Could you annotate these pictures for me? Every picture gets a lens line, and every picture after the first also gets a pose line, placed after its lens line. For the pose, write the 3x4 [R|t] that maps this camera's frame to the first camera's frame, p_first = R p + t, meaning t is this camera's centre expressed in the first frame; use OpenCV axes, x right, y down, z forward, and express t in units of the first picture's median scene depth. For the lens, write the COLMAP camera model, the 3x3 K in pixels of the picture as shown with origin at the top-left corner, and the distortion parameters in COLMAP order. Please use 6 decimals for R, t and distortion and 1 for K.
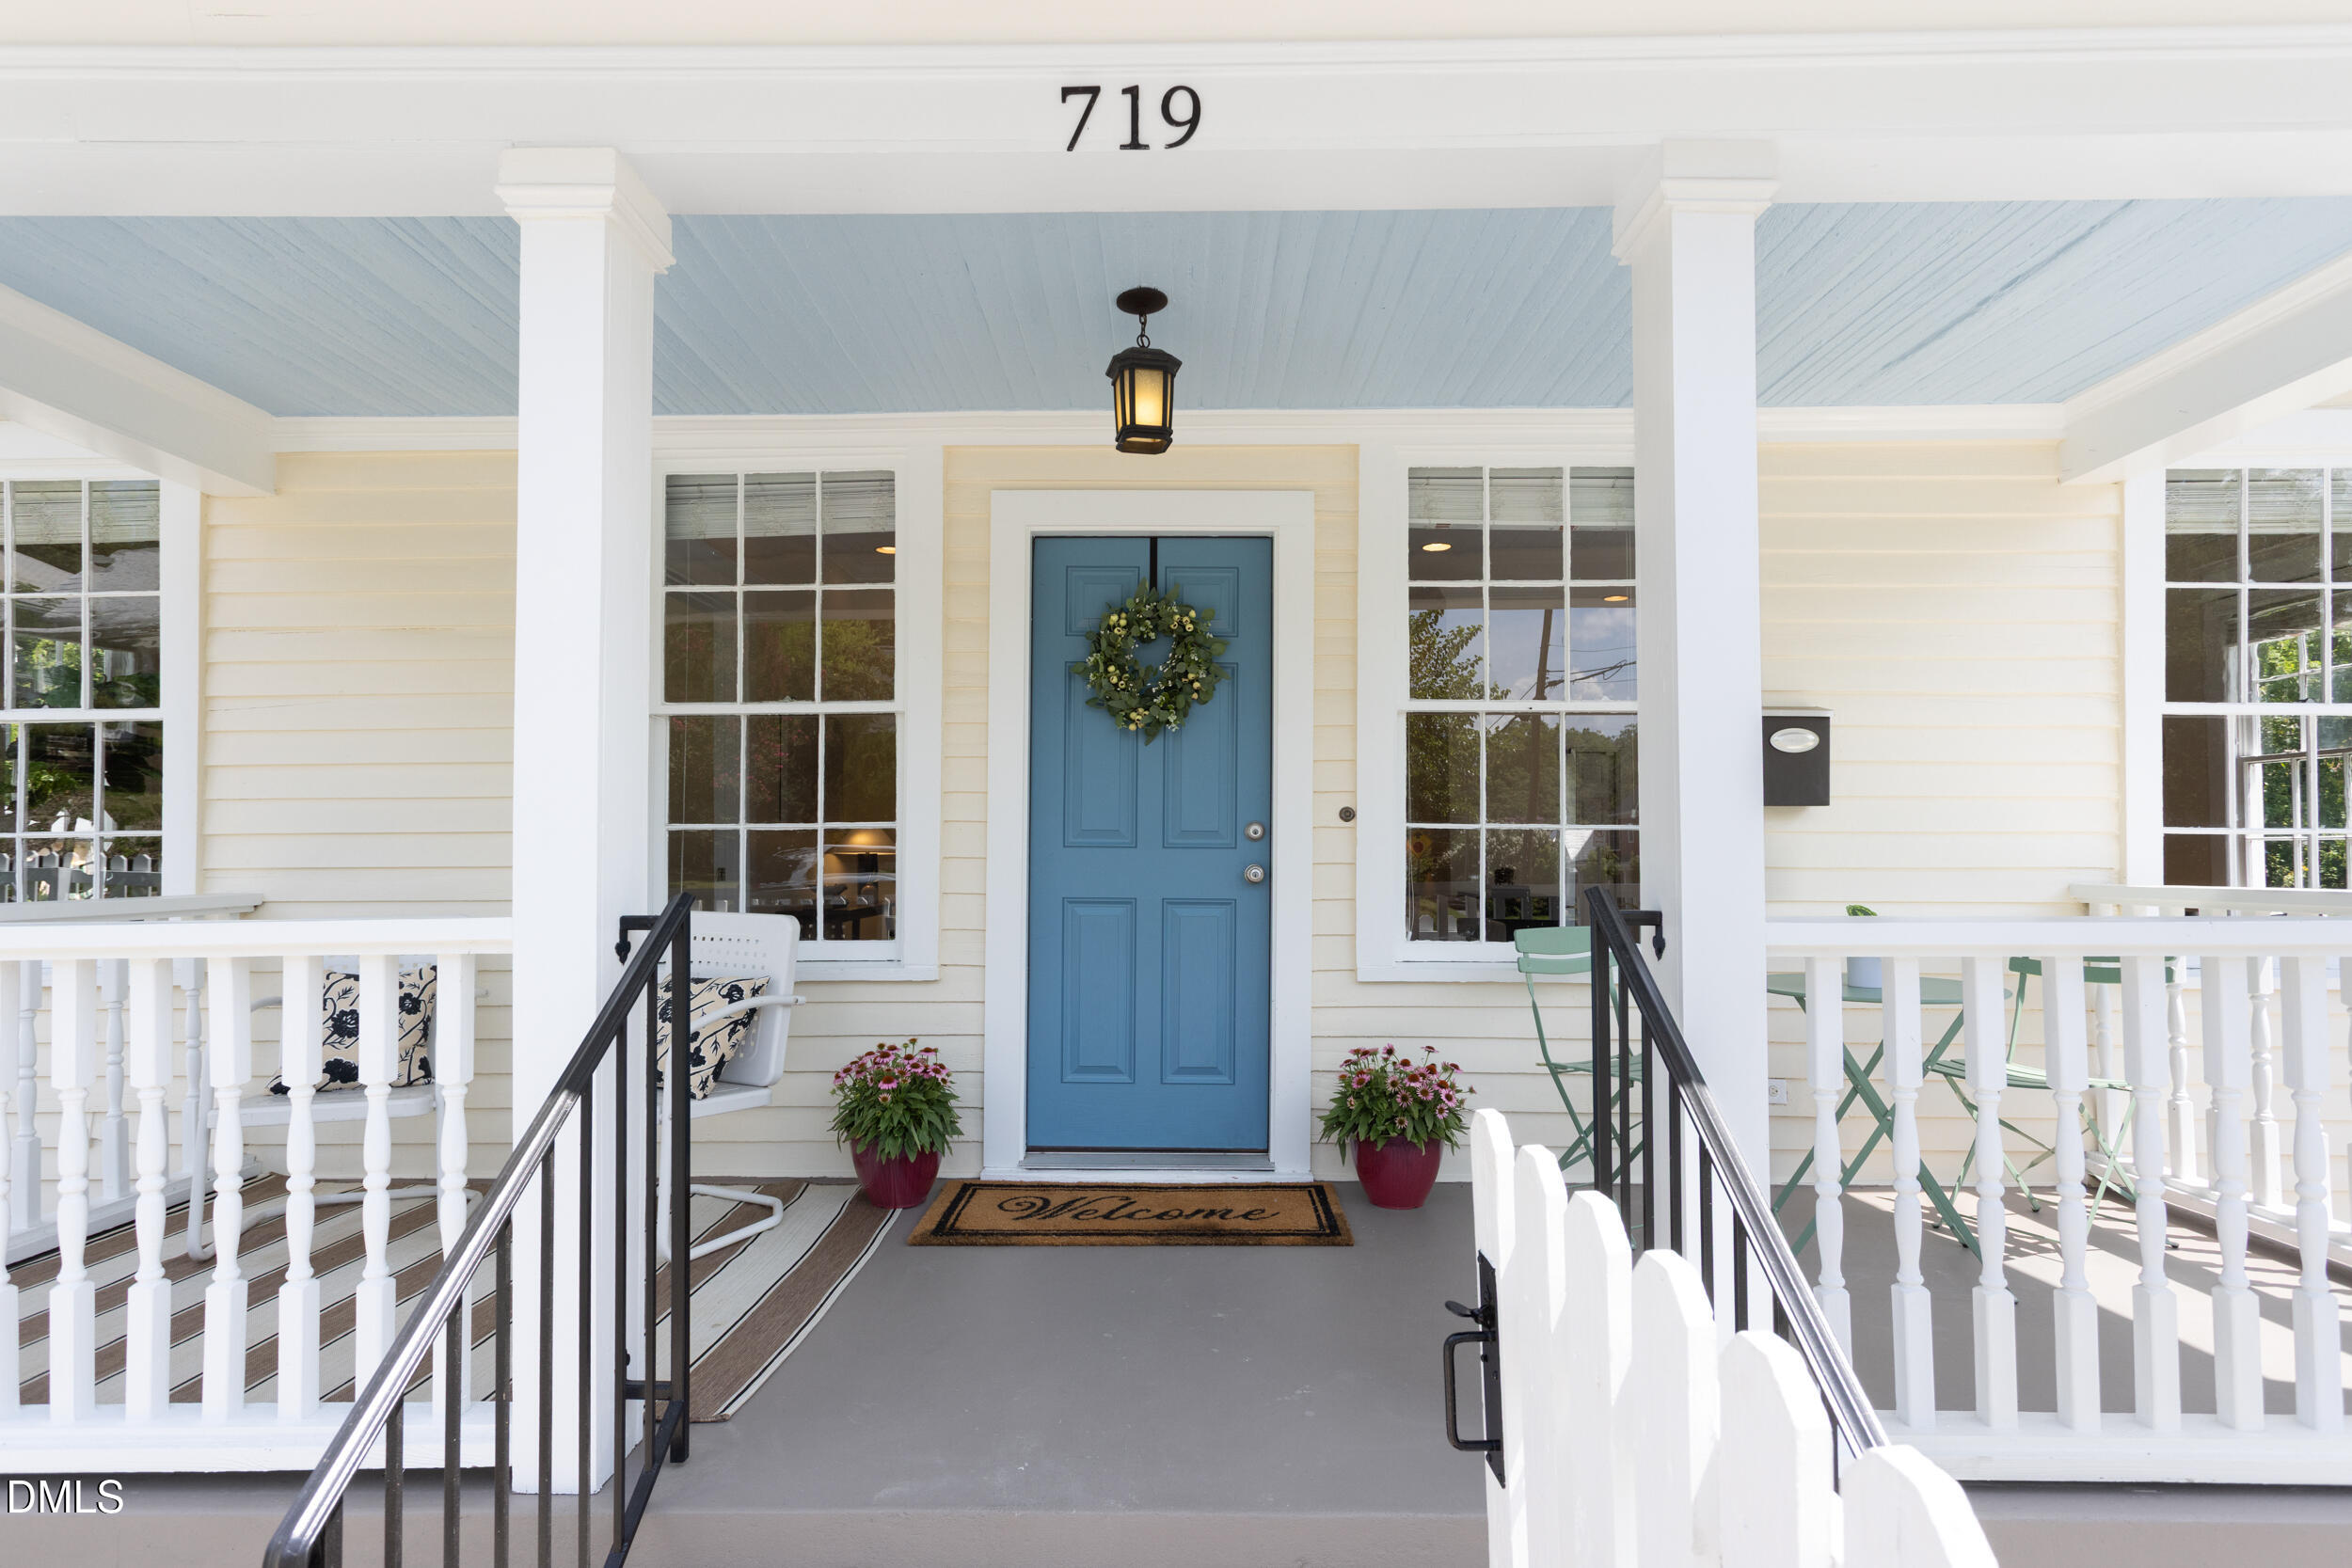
lens RADIAL K [[1216.4, 0, 1181.1], [0, 1216.4, 800.0], [0, 0, 1]] dist [0.000369, -0.000054]
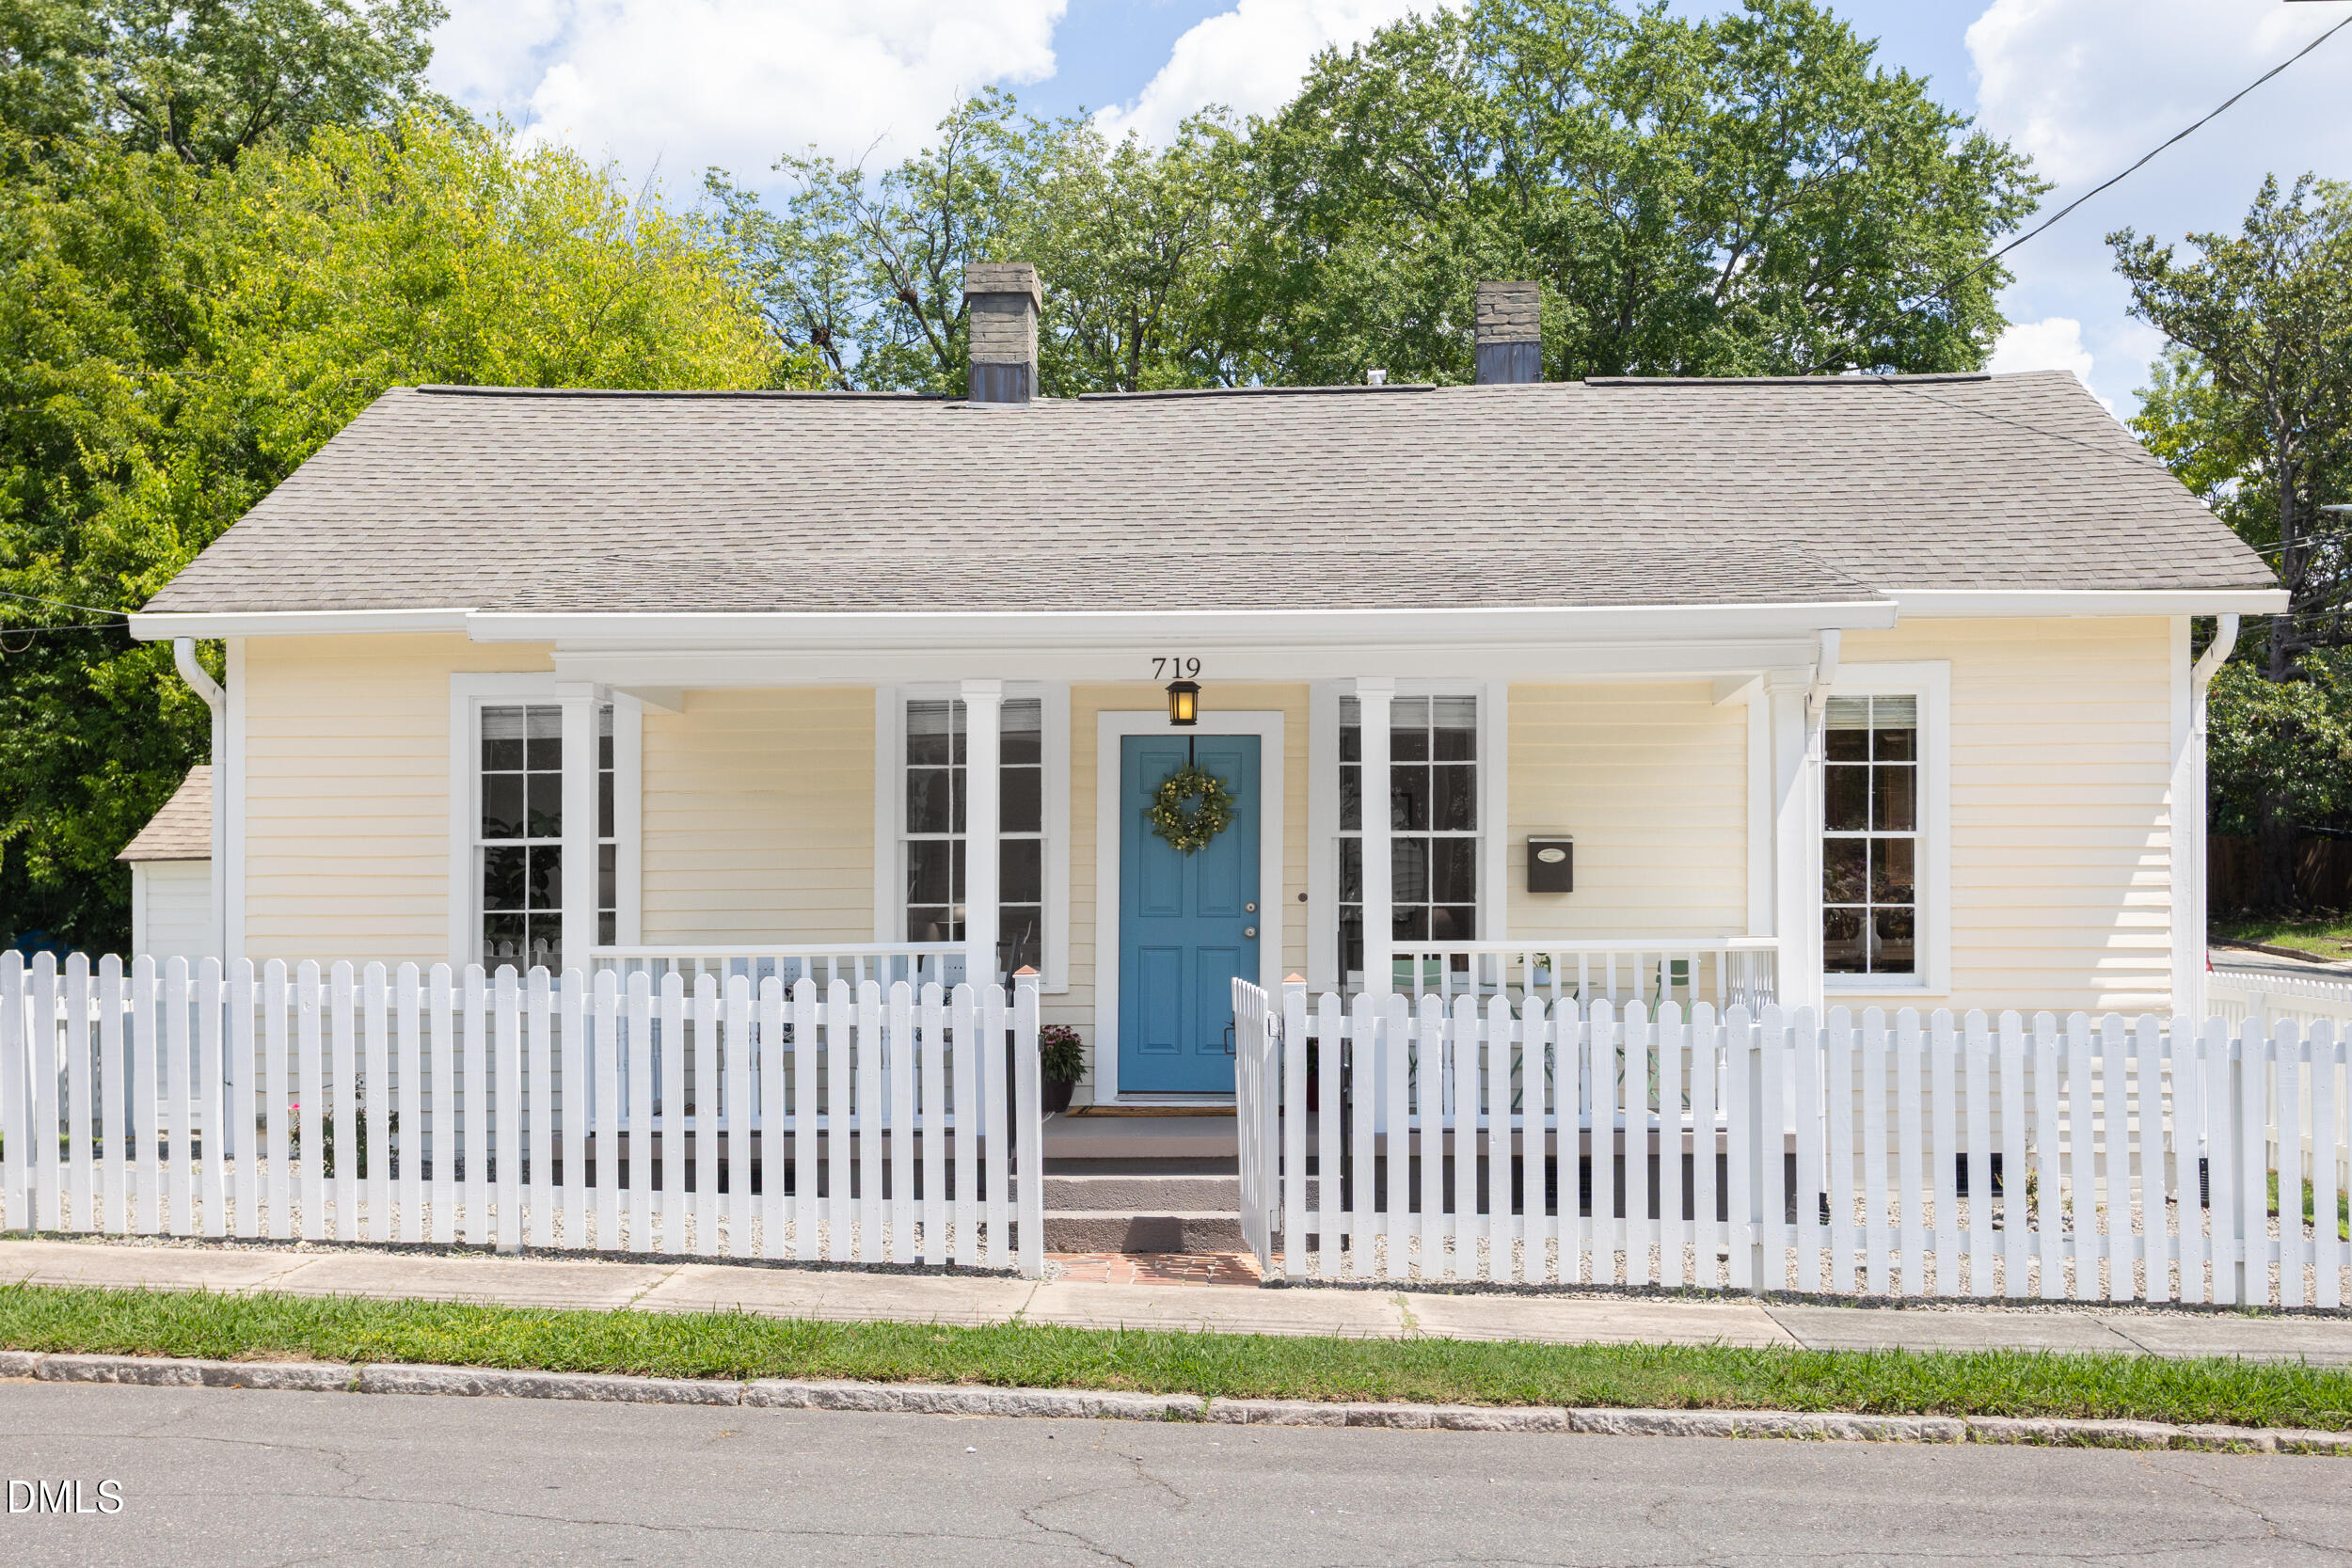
lens RADIAL K [[2729.2, 0, 1178.1], [0, 2729.2, 867.3], [0, 0, 1]] dist [0.006898, -0.009607]
pose [[0.998915, -0.001514, -0.046549, 0.140063], [0.001870, 0.999969, 0.007612, -0.061321], [0.046536, -0.007690, 0.998887, -2.901825]]
